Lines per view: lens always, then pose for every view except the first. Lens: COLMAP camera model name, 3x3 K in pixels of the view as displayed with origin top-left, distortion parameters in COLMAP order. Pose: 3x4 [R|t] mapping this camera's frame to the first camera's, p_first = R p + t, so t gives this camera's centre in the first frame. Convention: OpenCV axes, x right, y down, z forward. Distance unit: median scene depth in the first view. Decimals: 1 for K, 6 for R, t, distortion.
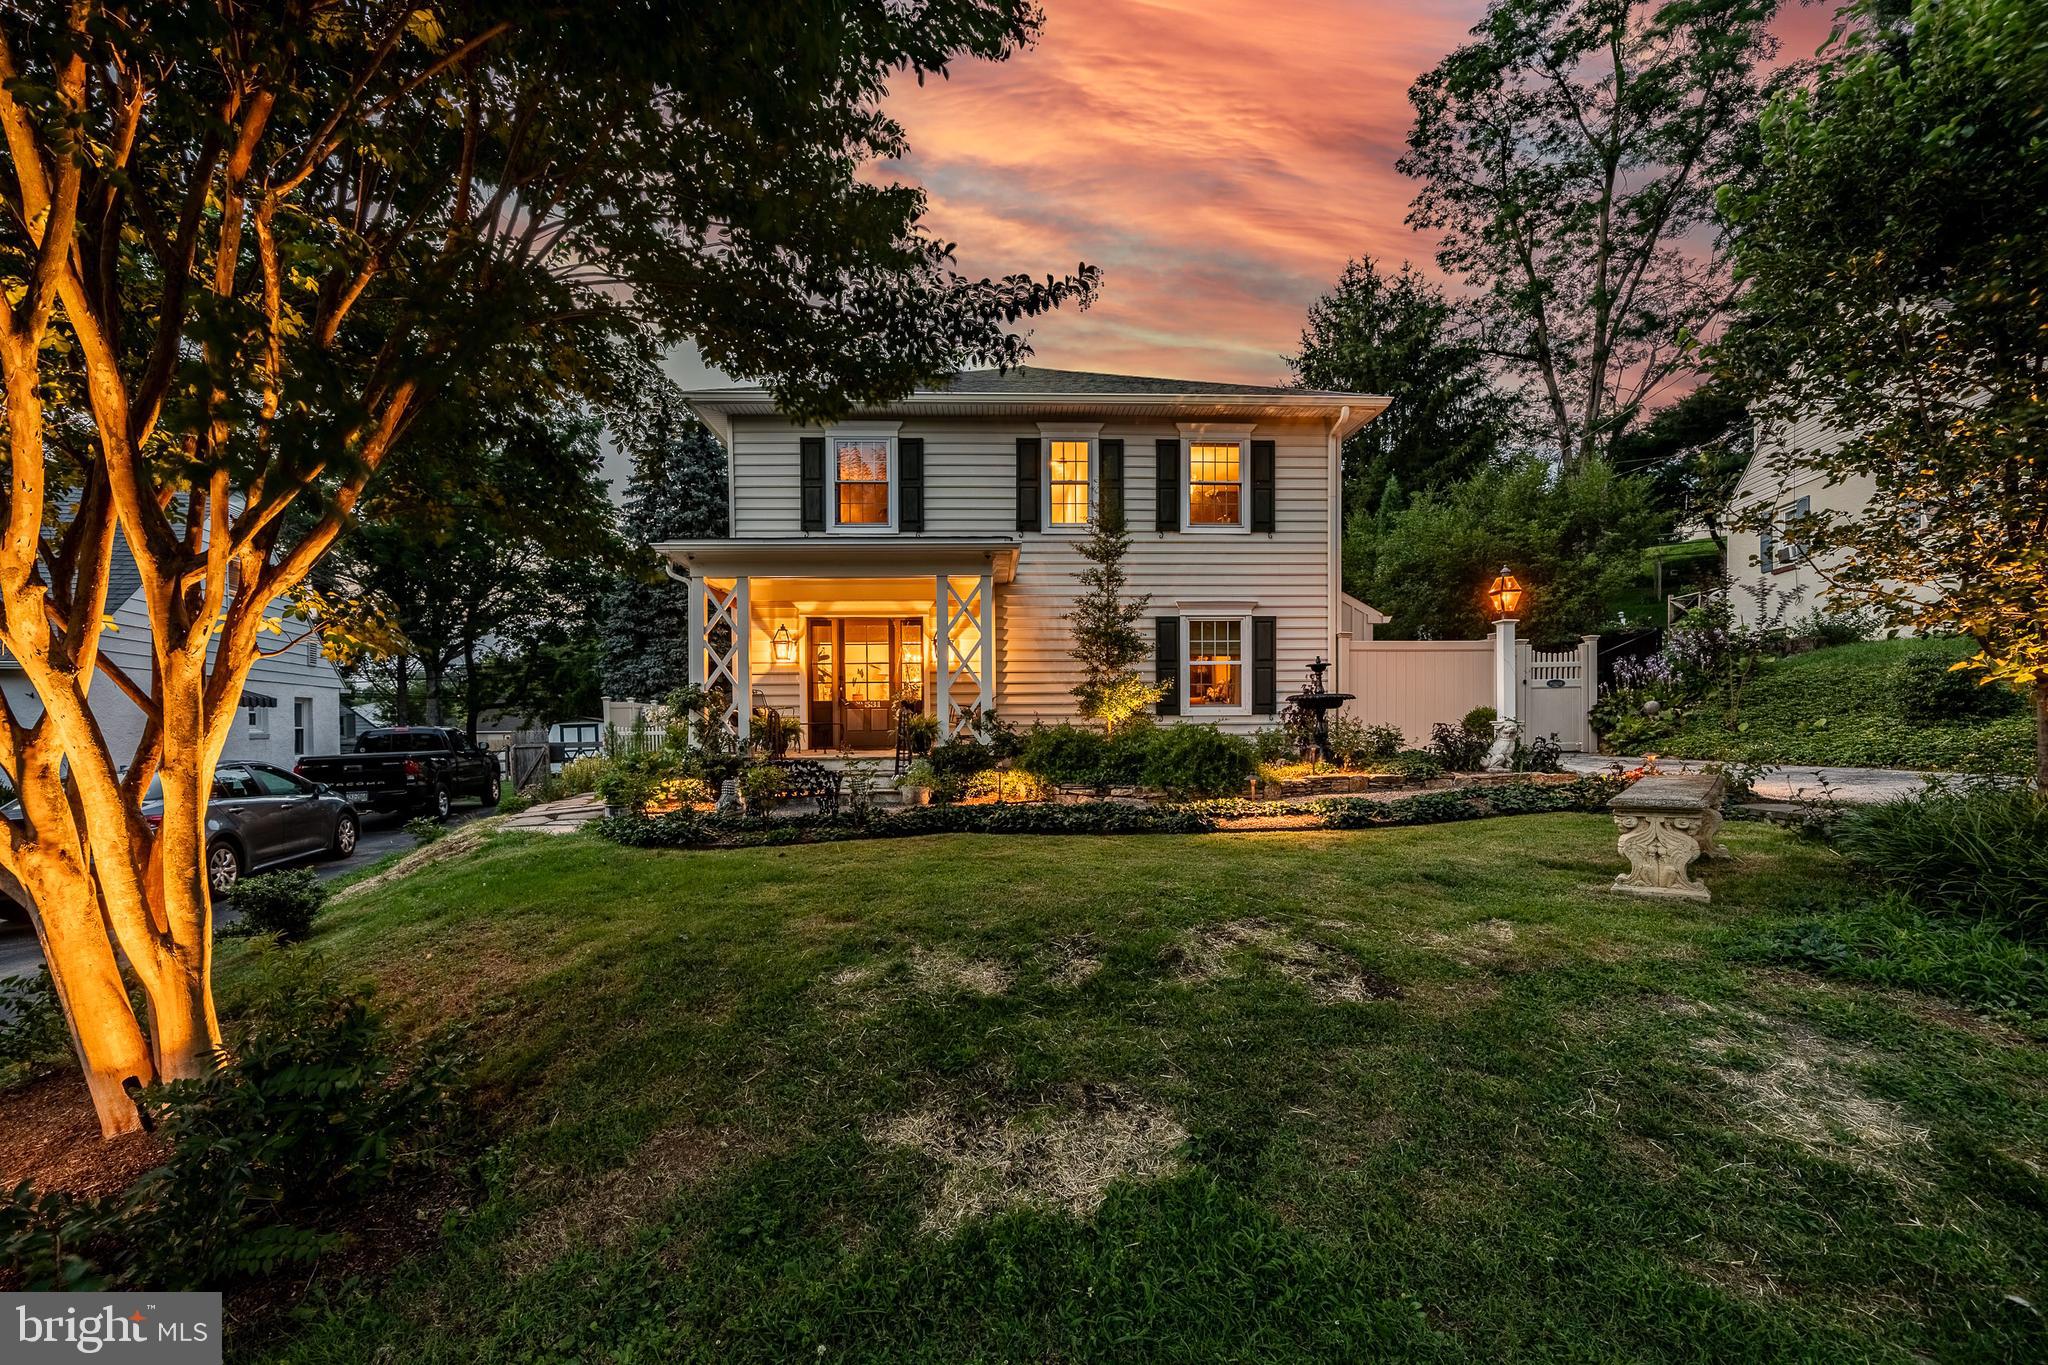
lens RADIAL K [[858.6, 0, 1019.9], [0, 858.6, 707.3], [0, 0, 1]] dist [-0.012072, -0.000017]
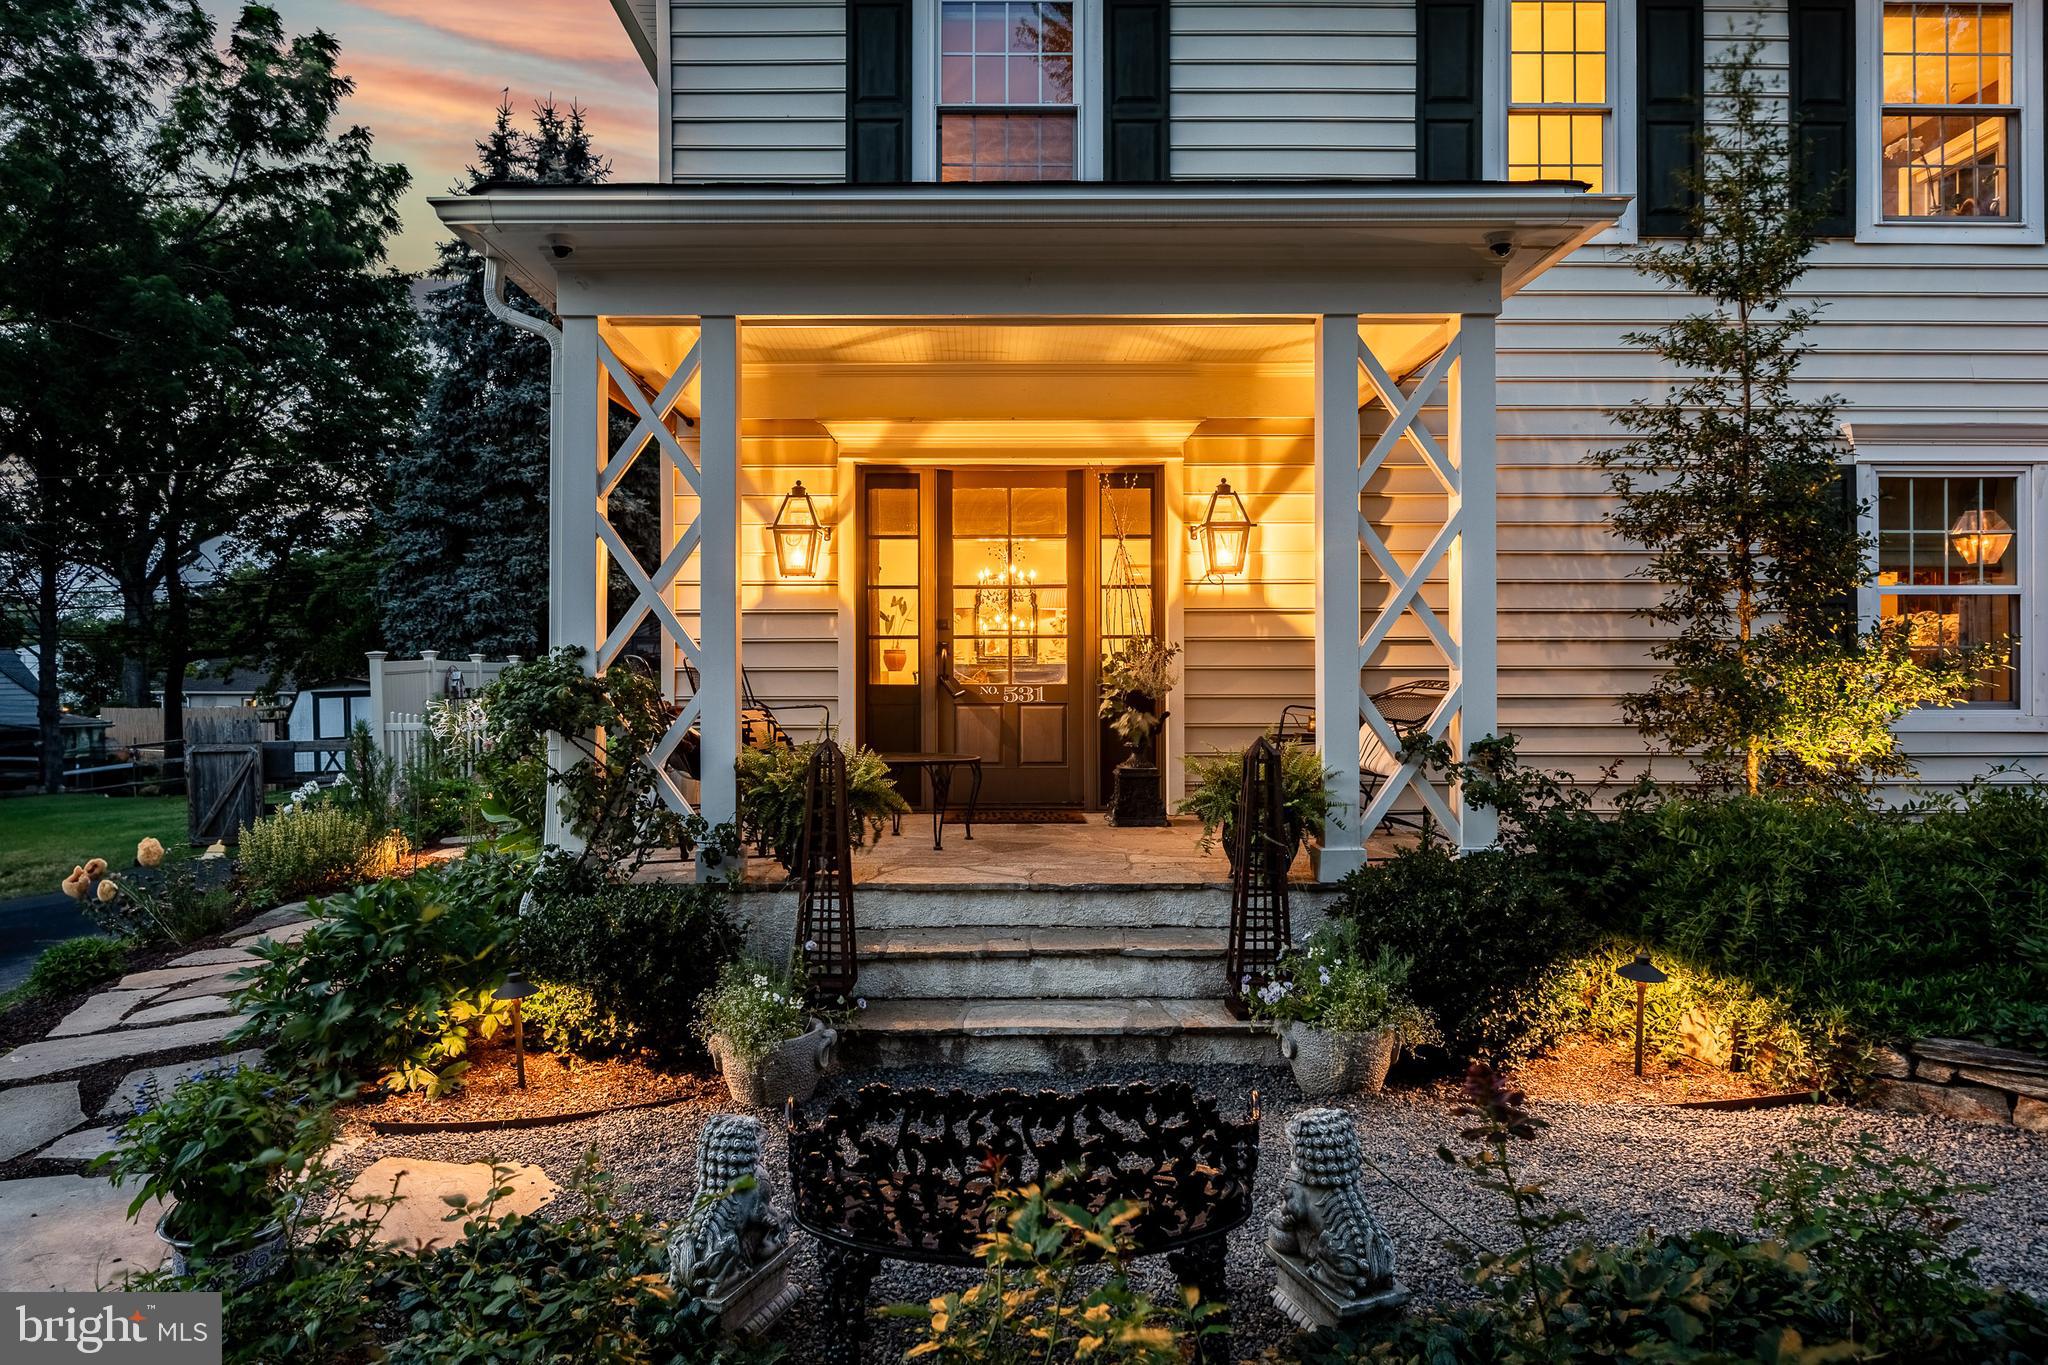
lens RADIAL K [[1293.8, 0, 988.7], [0, 1293.8, 615.9], [0, 0, 1]] dist [-0.002704, 0.000119]
pose [[0.999351, 0.005959, -0.035517, -0.167462], [-0.006928, 0.999605, -0.027230, -0.022582], [0.035341, 0.027458, 0.998998, 0.427306]]
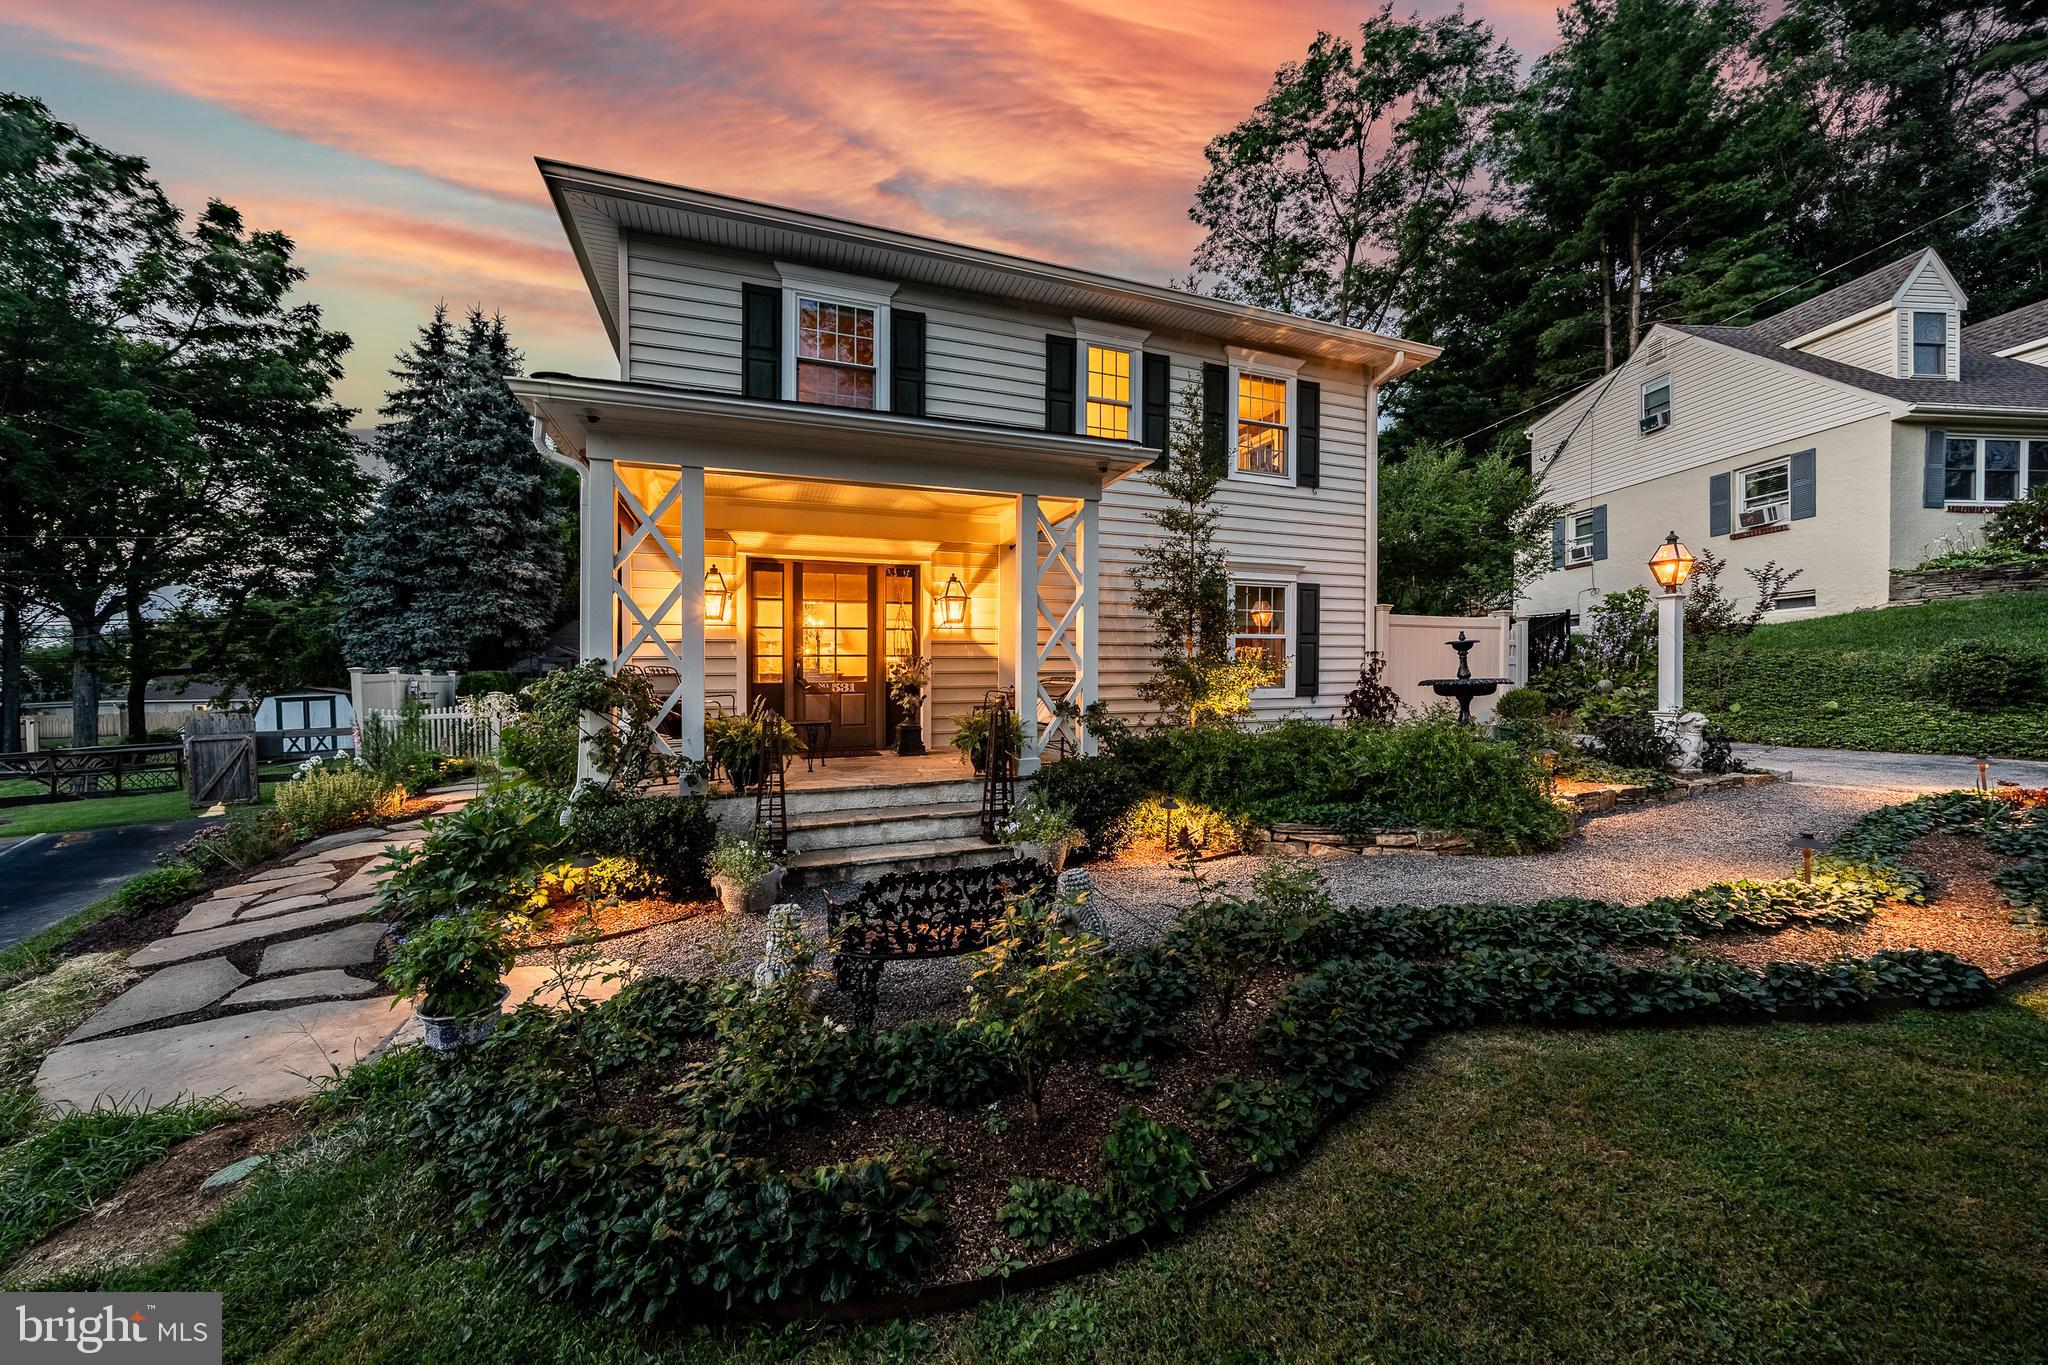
lens RADIAL K [[713.2, 0, 1018.6], [0, 713.2, 661.7], [0, 0, 1]] dist [-0.013023, -0.000204]
pose [[0.949627, 0.006157, 0.313323, -0.218251], [-0.002674, 0.999930, -0.011544, -0.018118], [-0.313372, 0.010124, 0.949577, 0.409533]]
